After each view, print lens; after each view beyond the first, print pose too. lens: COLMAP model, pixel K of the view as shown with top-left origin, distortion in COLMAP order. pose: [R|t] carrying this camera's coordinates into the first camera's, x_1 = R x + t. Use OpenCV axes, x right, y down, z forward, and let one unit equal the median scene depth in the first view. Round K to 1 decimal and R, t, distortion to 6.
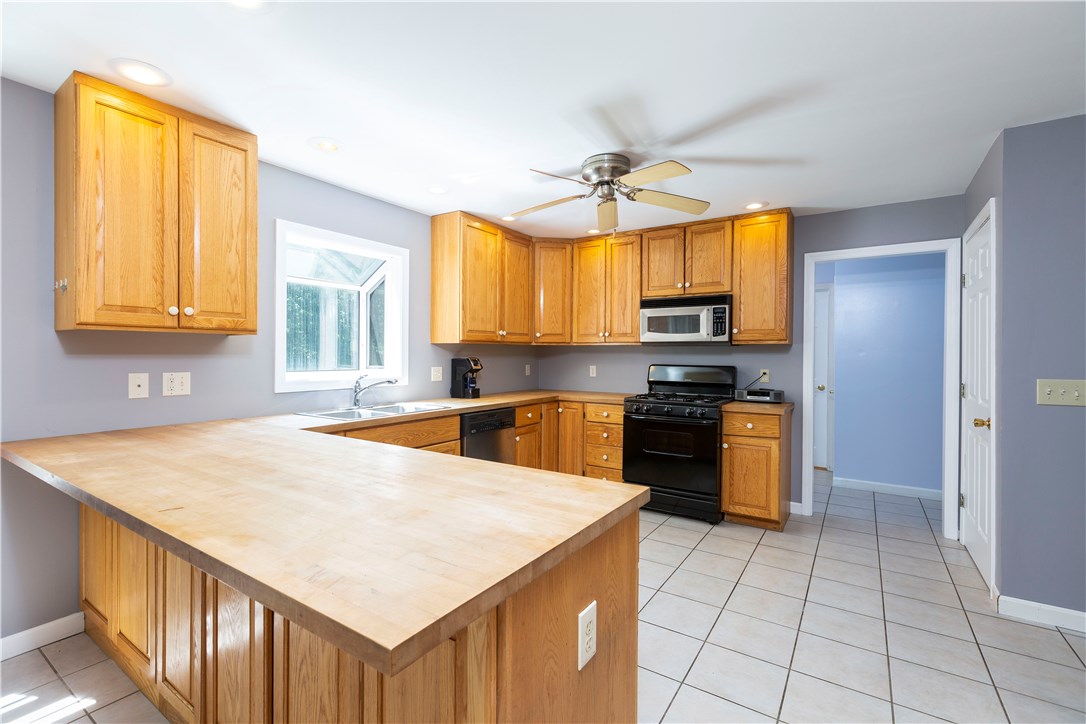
lens RADIAL K [[482.8, 0, 539.4], [0, 482.8, 358.7], [0, 0, 1]] dist [-0.003582, 0.000755]
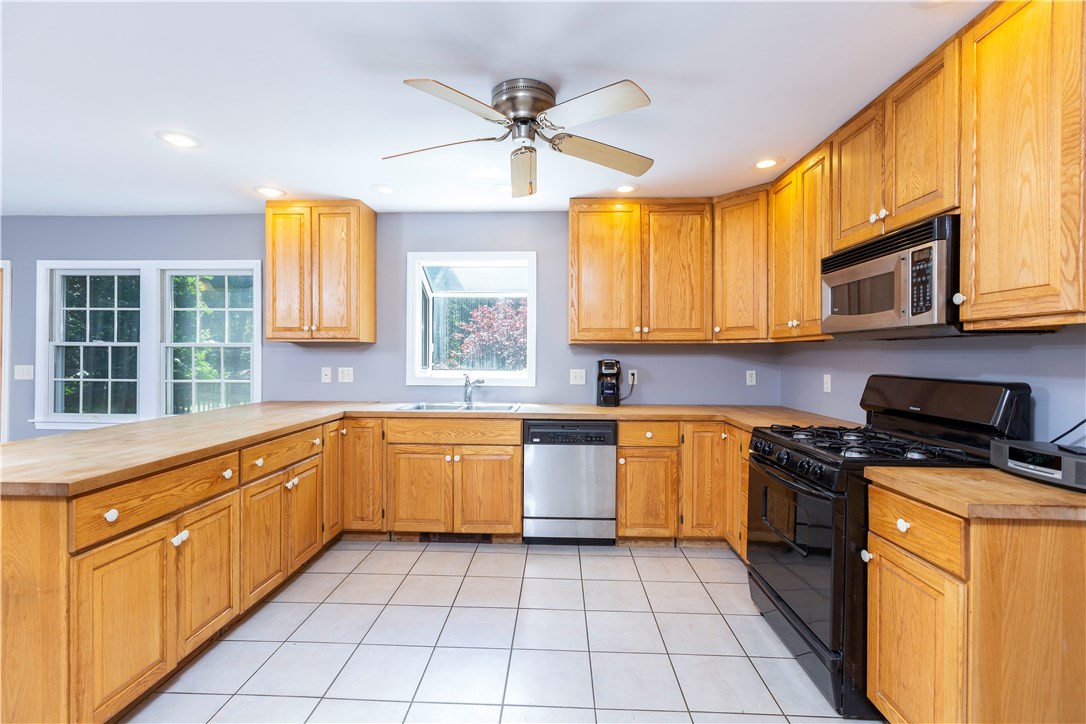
lens RADIAL K [[482.8, 0, 539.2], [0, 482.8, 357.8], [0, 0, 1]] dist [-0.003582, 0.000755]
pose [[0.520051, 0.001295, -0.854134, 0.566768], [-0.008745, 0.999955, -0.003808, -0.001280], [0.854091, 0.009449, 0.520038, 0.463633]]
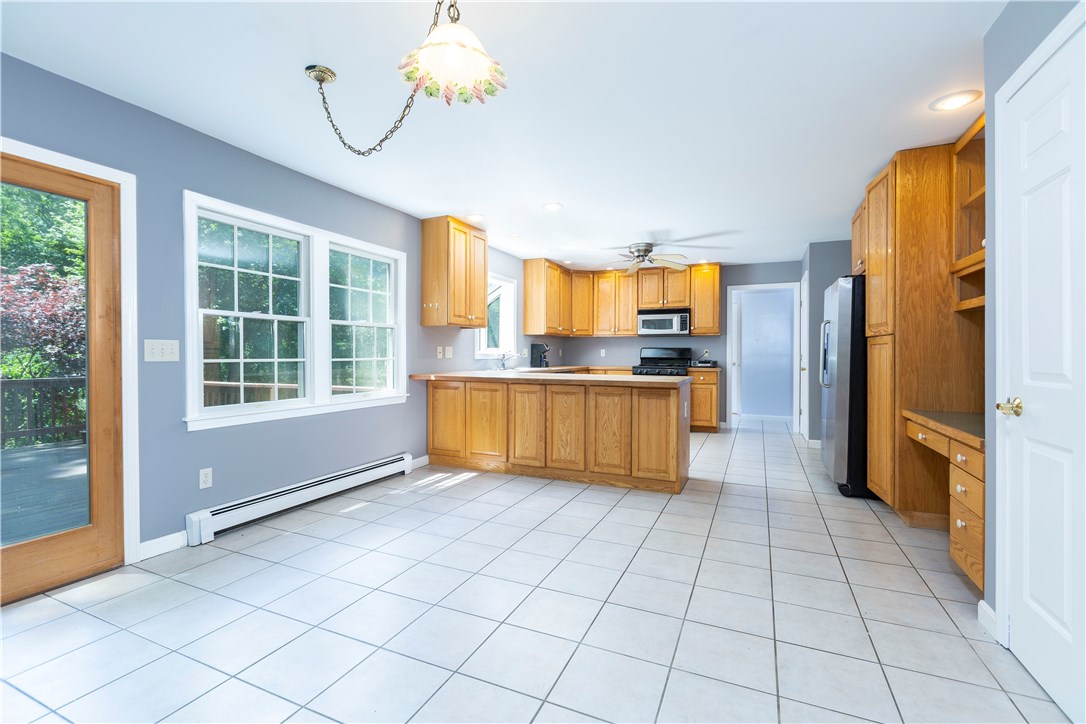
lens RADIAL K [[482.8, 0, 542.7], [0, 482.8, 357.7], [0, 0, 1]] dist [-0.003582, 0.000755]
pose [[0.986299, -0.005493, 0.164875, -0.445987], [0.005206, 0.999984, 0.002173, 0.046469], [-0.164885, -0.001285, 0.986312, -0.694064]]
